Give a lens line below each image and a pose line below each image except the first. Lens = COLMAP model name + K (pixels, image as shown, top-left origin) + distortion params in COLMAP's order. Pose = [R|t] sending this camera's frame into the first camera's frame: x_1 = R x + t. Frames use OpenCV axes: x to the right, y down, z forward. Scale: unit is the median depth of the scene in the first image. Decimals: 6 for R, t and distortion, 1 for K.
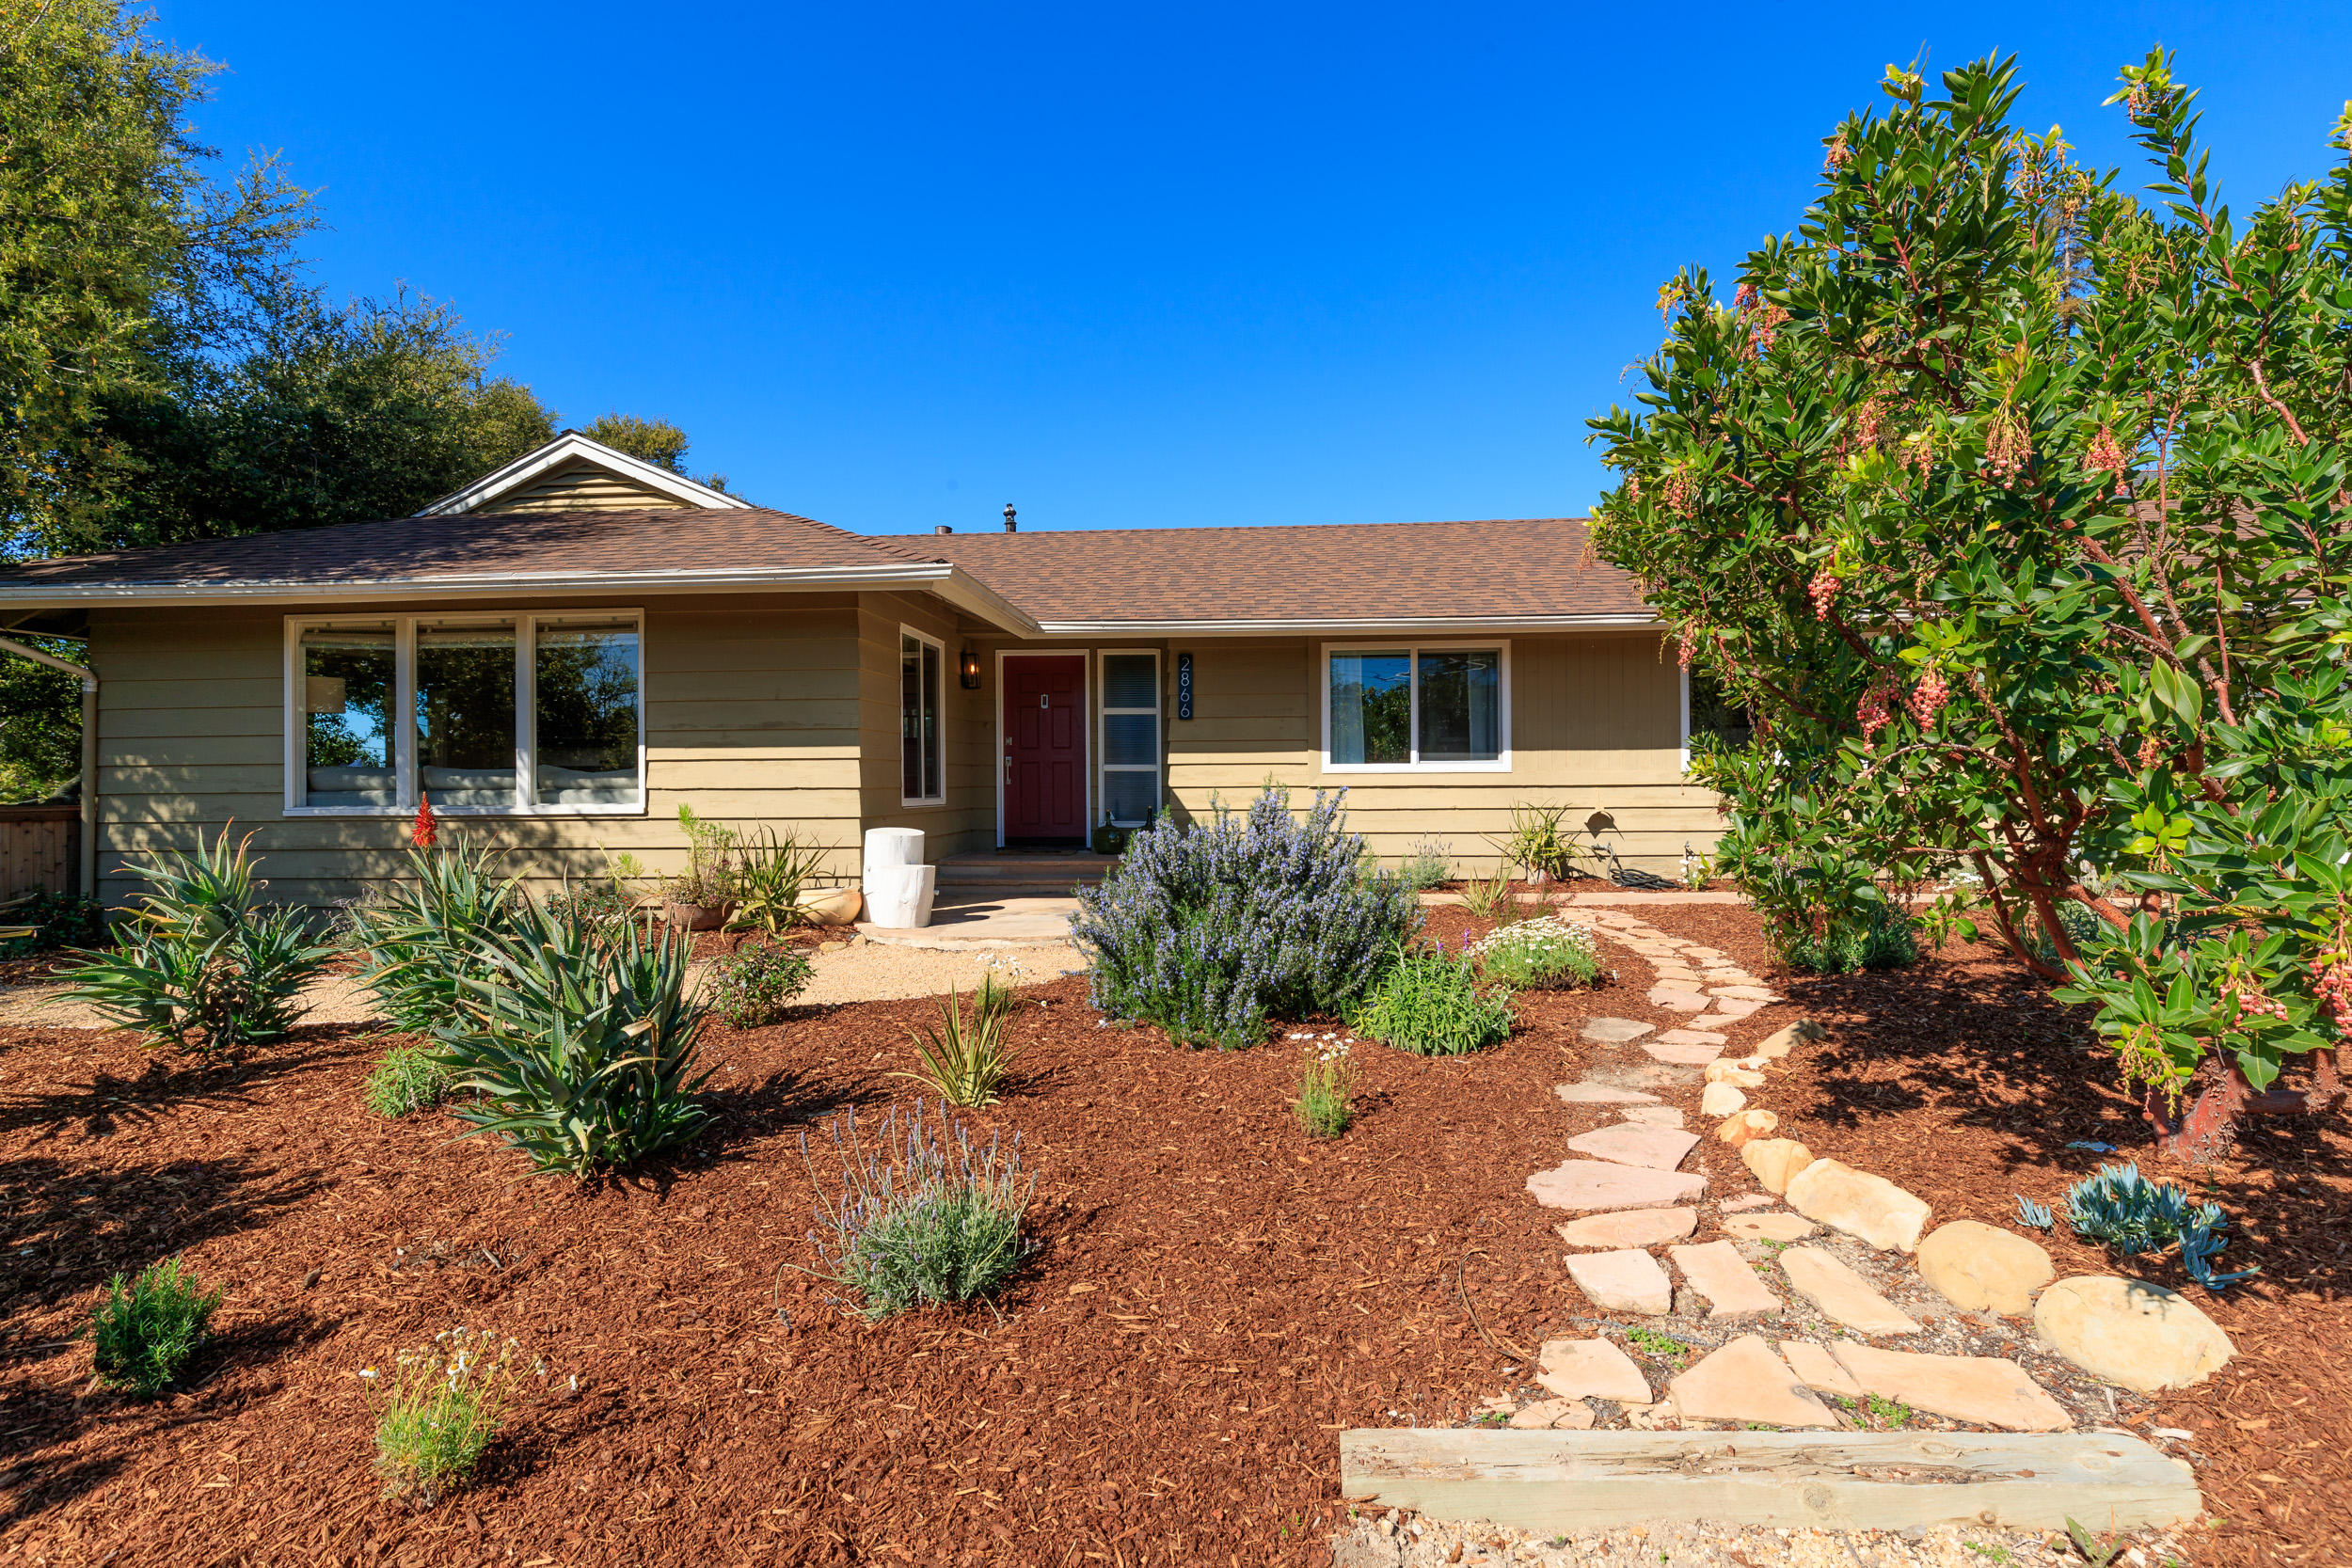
lens RADIAL K [[1096.9, 0, 1166.9], [0, 1096.9, 783.6], [0, 0, 1]] dist [-0.006307, -0.000605]
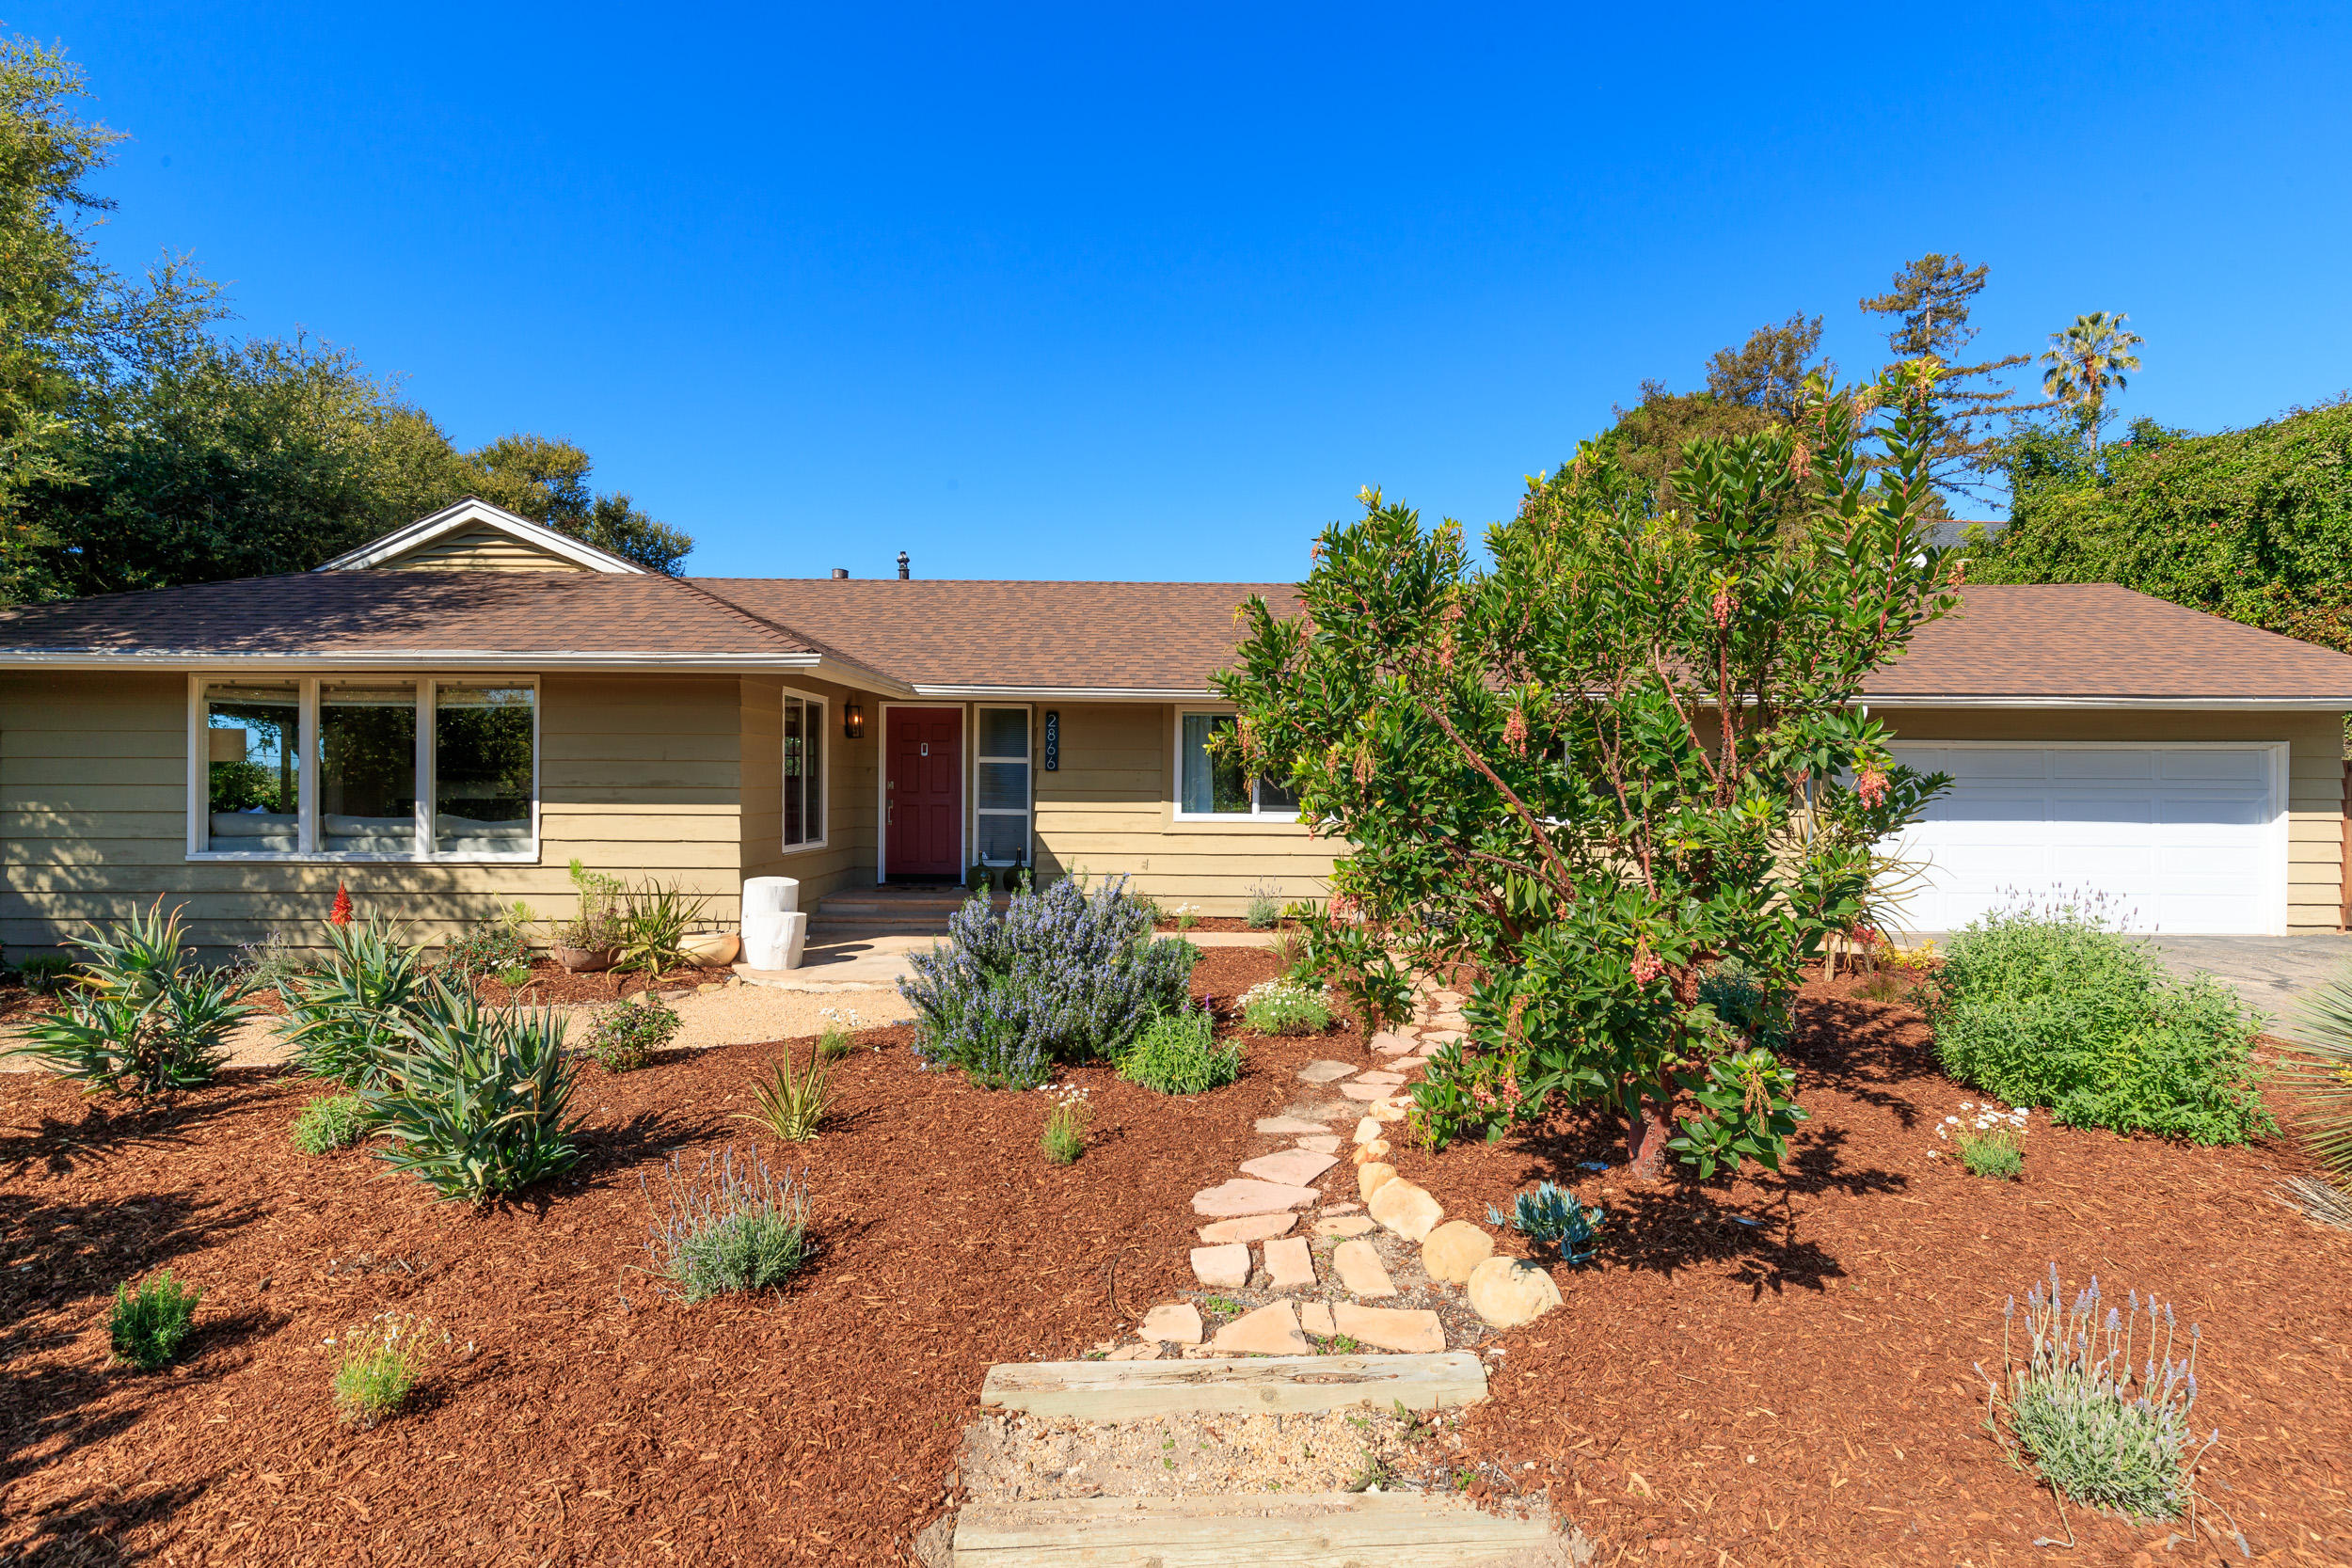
lens RADIAL K [[1096.9, 0, 1180.5], [0, 1096.9, 790.2], [0, 0, 1]] dist [-0.006307, -0.000605]
pose [[0.996701, 0.013655, 0.080007, 0.132970], [-0.014088, 0.999889, 0.004847, -0.105326], [-0.079932, -0.005958, 0.996783, -0.253766]]
